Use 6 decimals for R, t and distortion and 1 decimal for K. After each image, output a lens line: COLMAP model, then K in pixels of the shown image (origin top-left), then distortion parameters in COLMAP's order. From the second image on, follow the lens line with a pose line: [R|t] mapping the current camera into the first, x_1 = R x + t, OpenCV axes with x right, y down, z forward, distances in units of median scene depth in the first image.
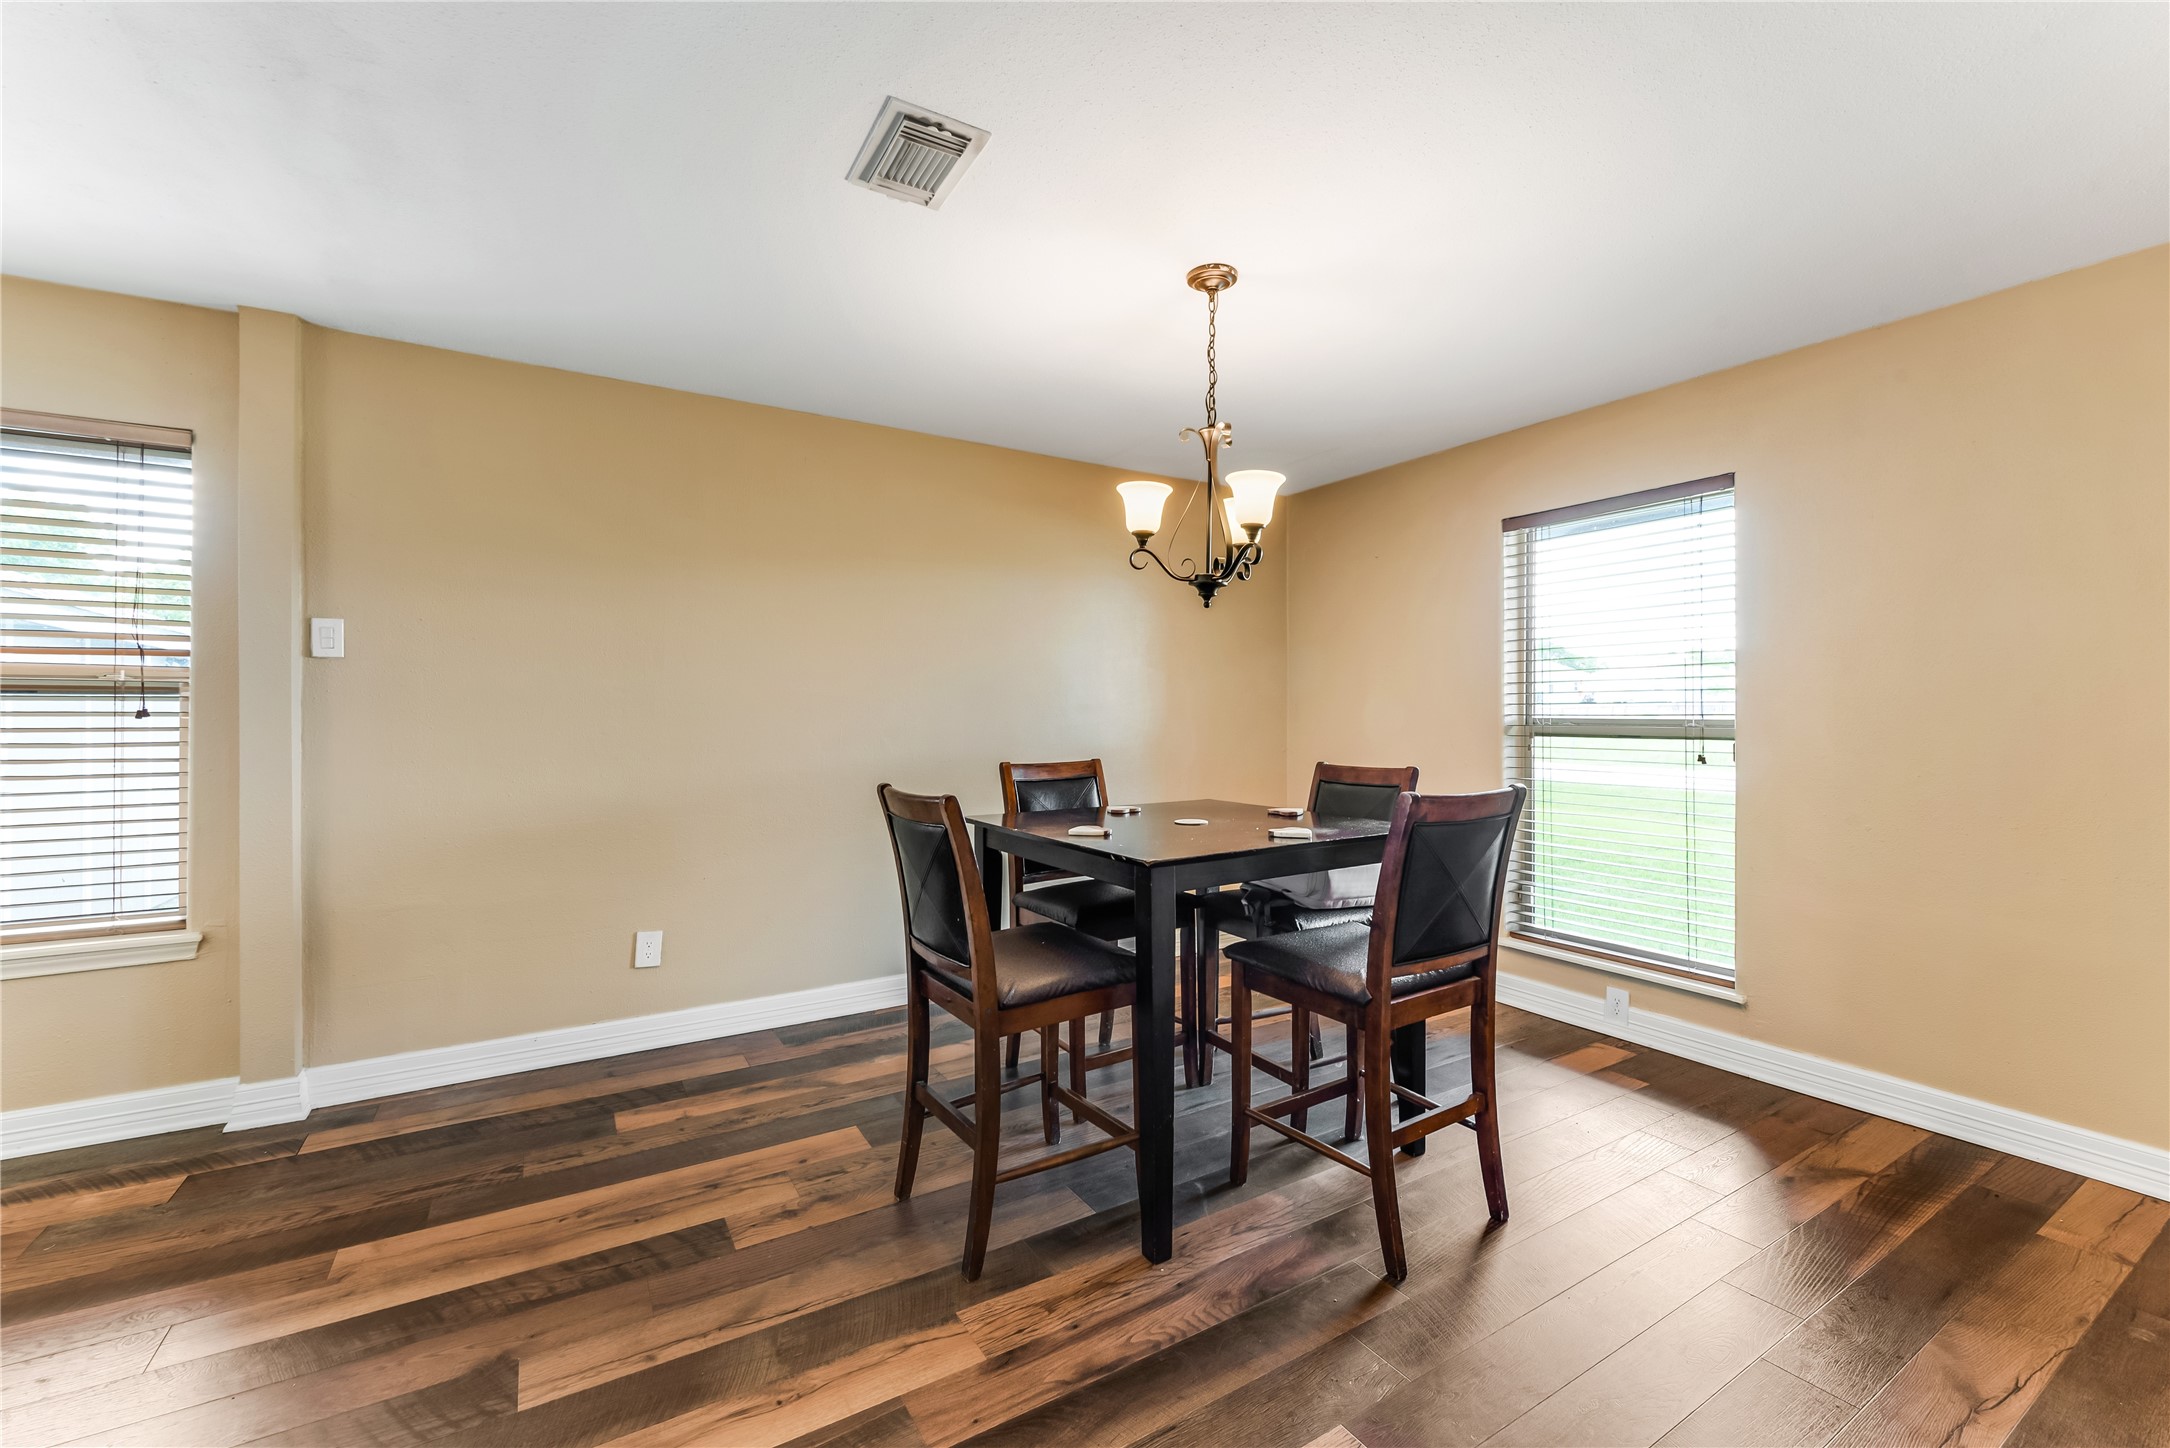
lens RADIAL K [[890.5, 0, 1097.4], [0, 890.5, 711.6], [0, 0, 1]] dist [0.015328, -0.005299]
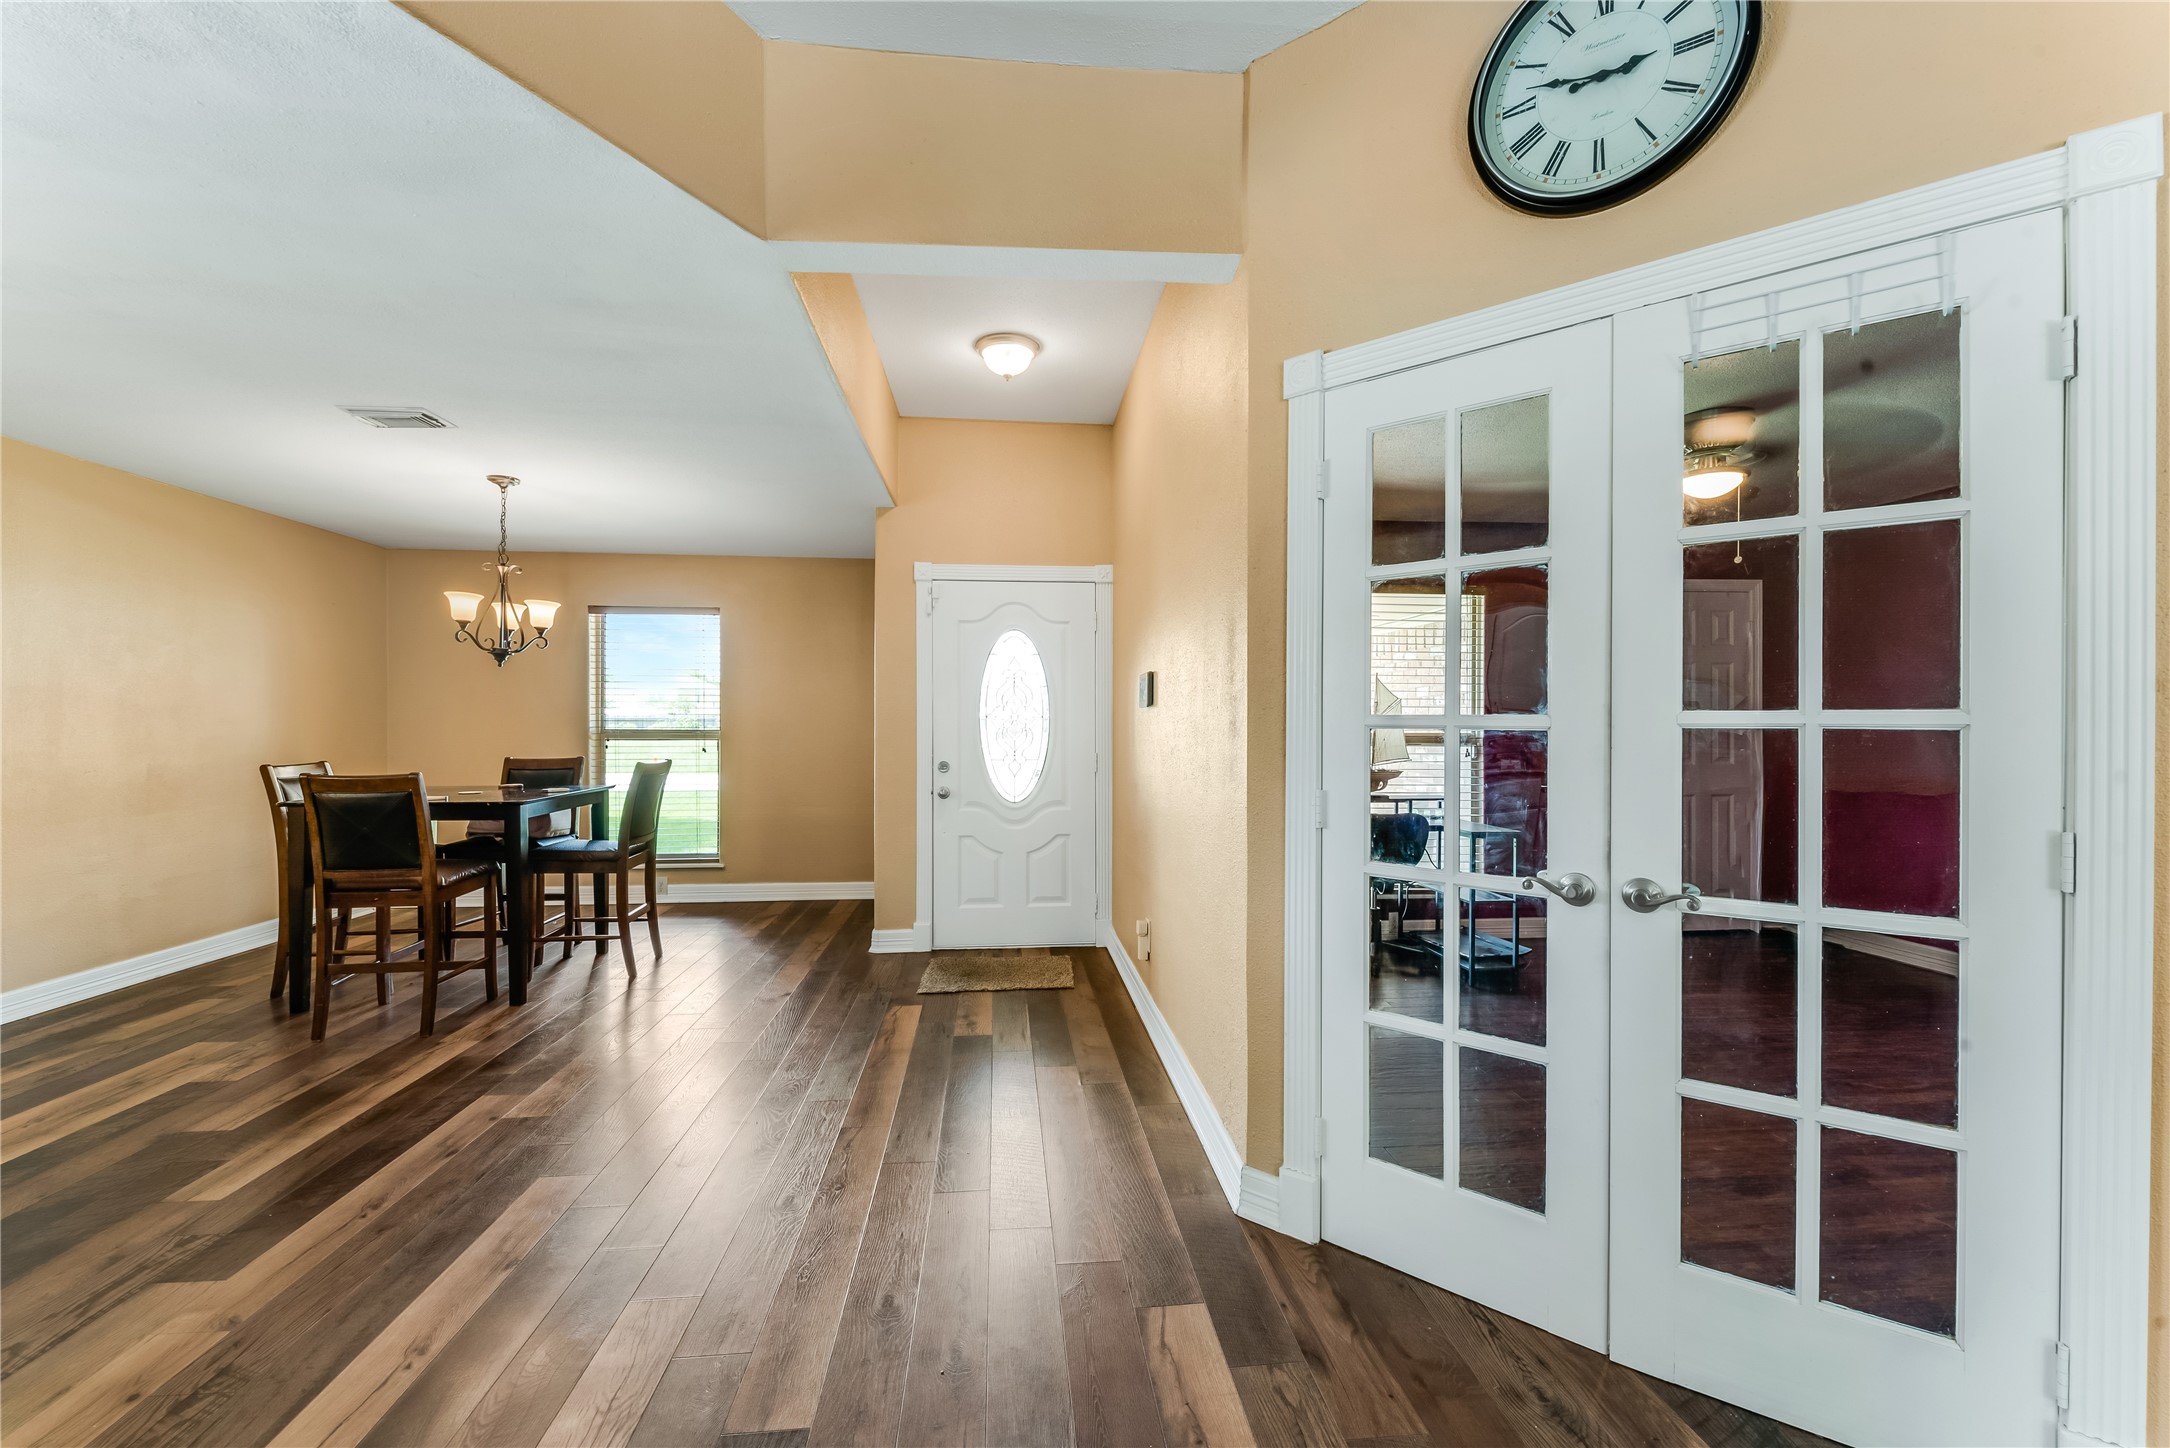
lens RADIAL K [[881.4, 0, 1041.6], [0, 881.4, 737.4], [0, 0, 1]] dist [-0.006939, 0.000973]
pose [[0.474276, -0.011038, 0.880307, -0.901481], [-0.004018, 0.999884, 0.014702, -0.007201], [-0.880367, -0.010510, 0.474176, -0.765412]]
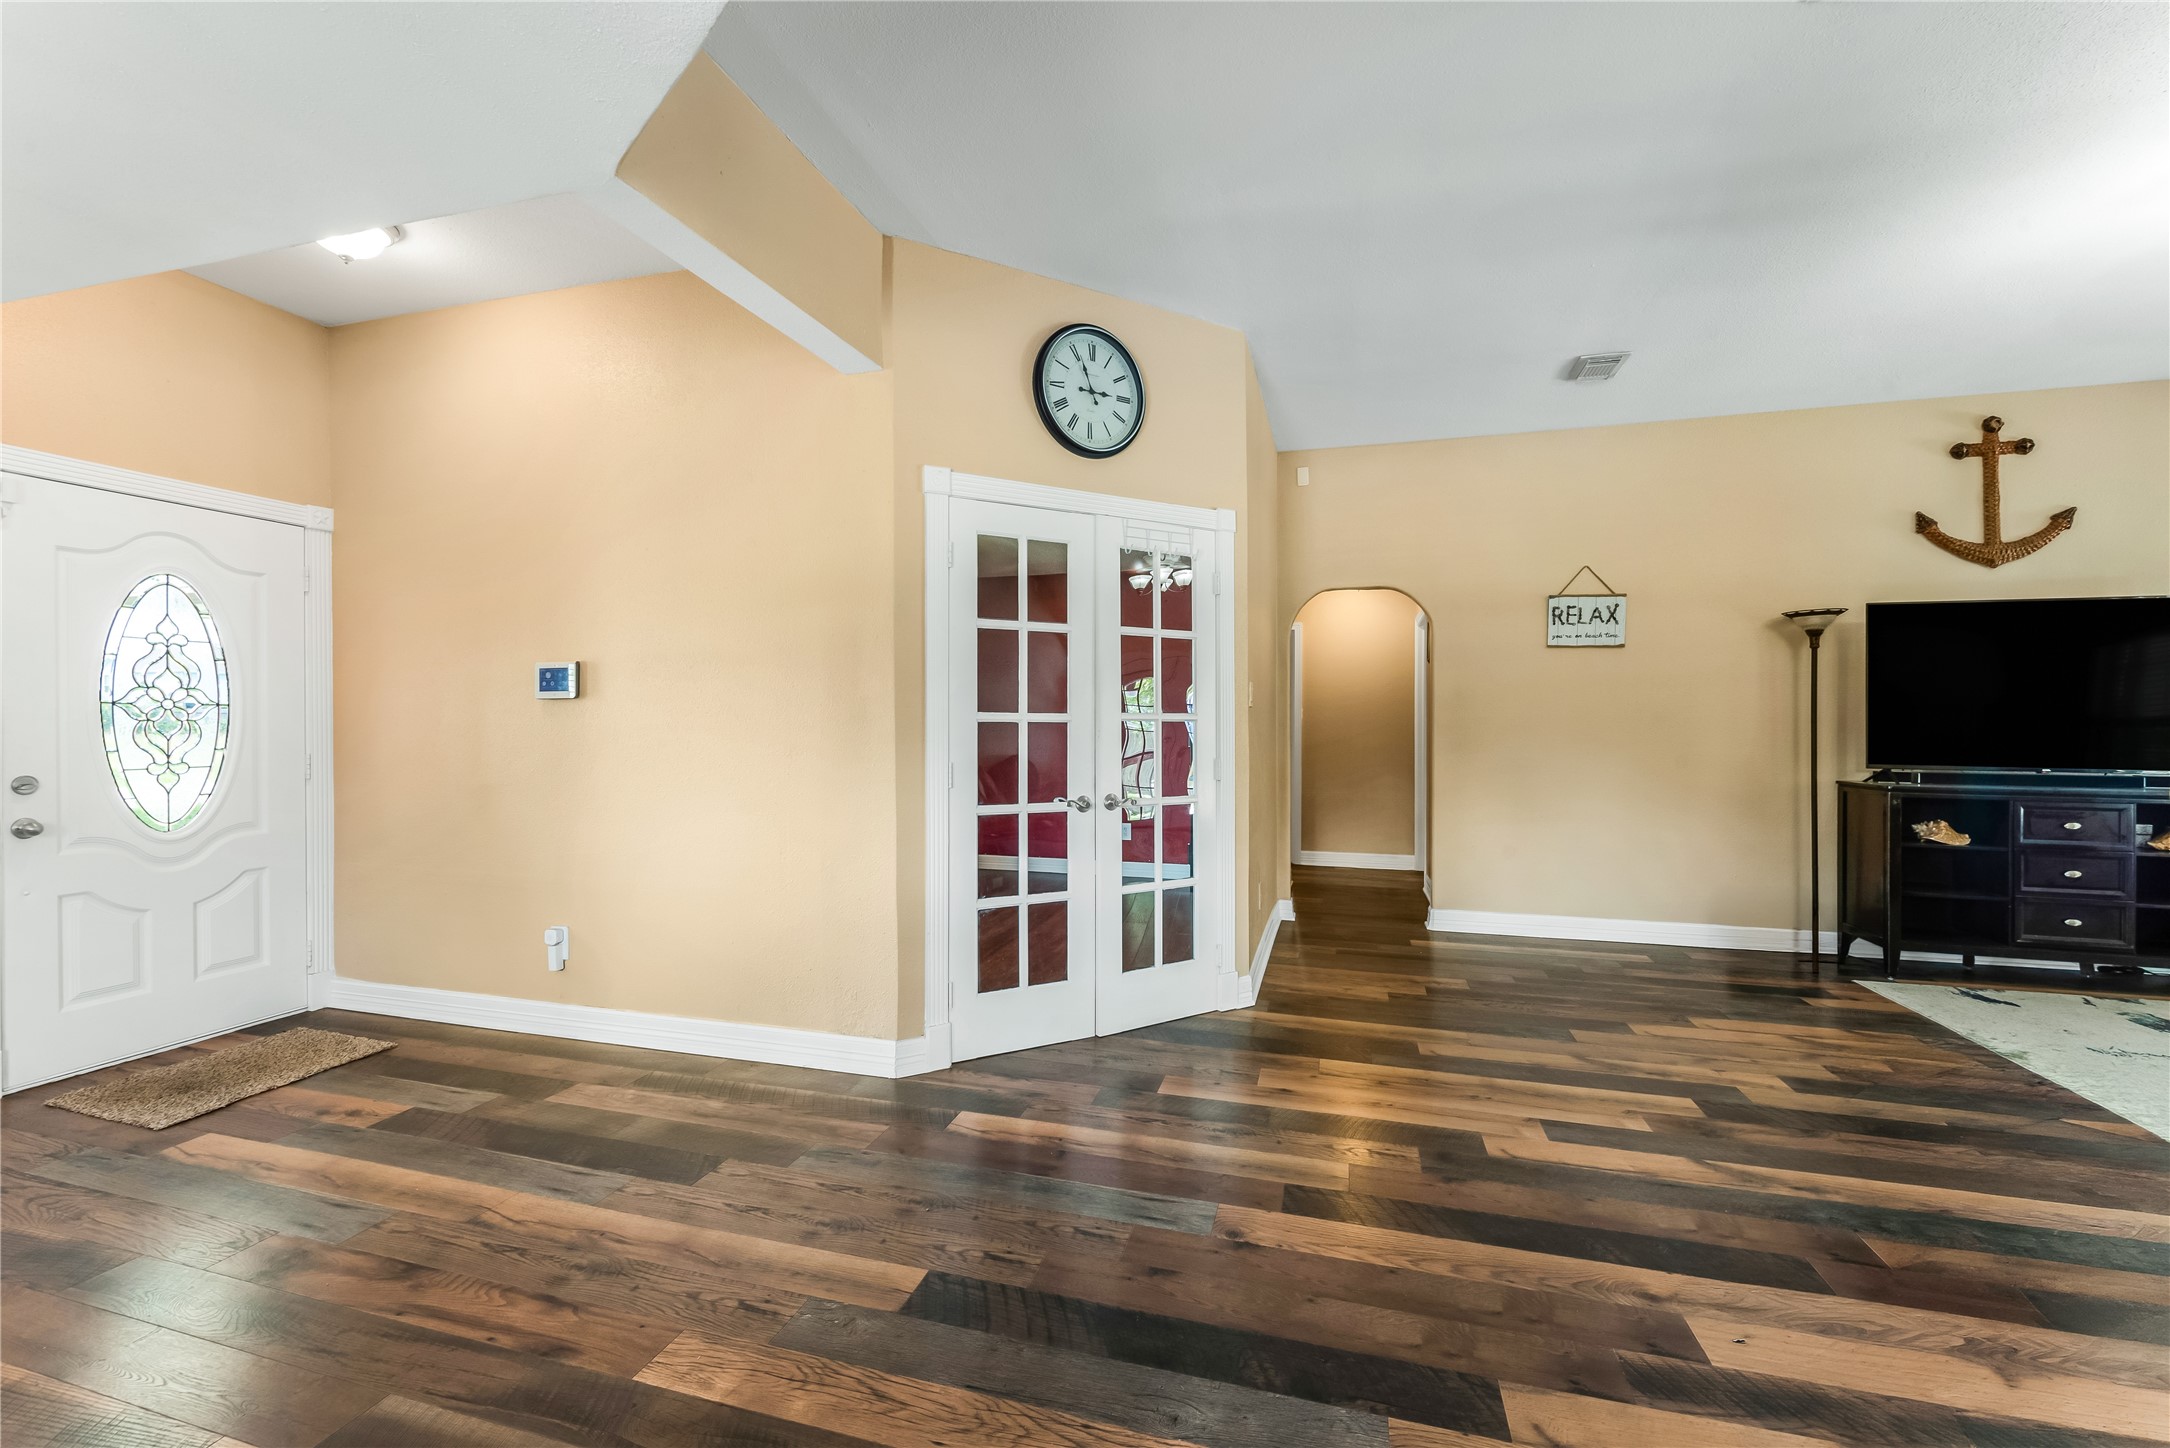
lens RADIAL K [[890.5, 0, 1104.2], [0, 890.5, 719.1], [0, 0, 1]] dist [0.015328, -0.005299]
pose [[-0.658219, -0.000472, 0.752827, -1.143536], [-0.004483, 0.999985, -0.003293, -0.002851], [-0.752813, -0.005542, -0.658211, 0.081982]]
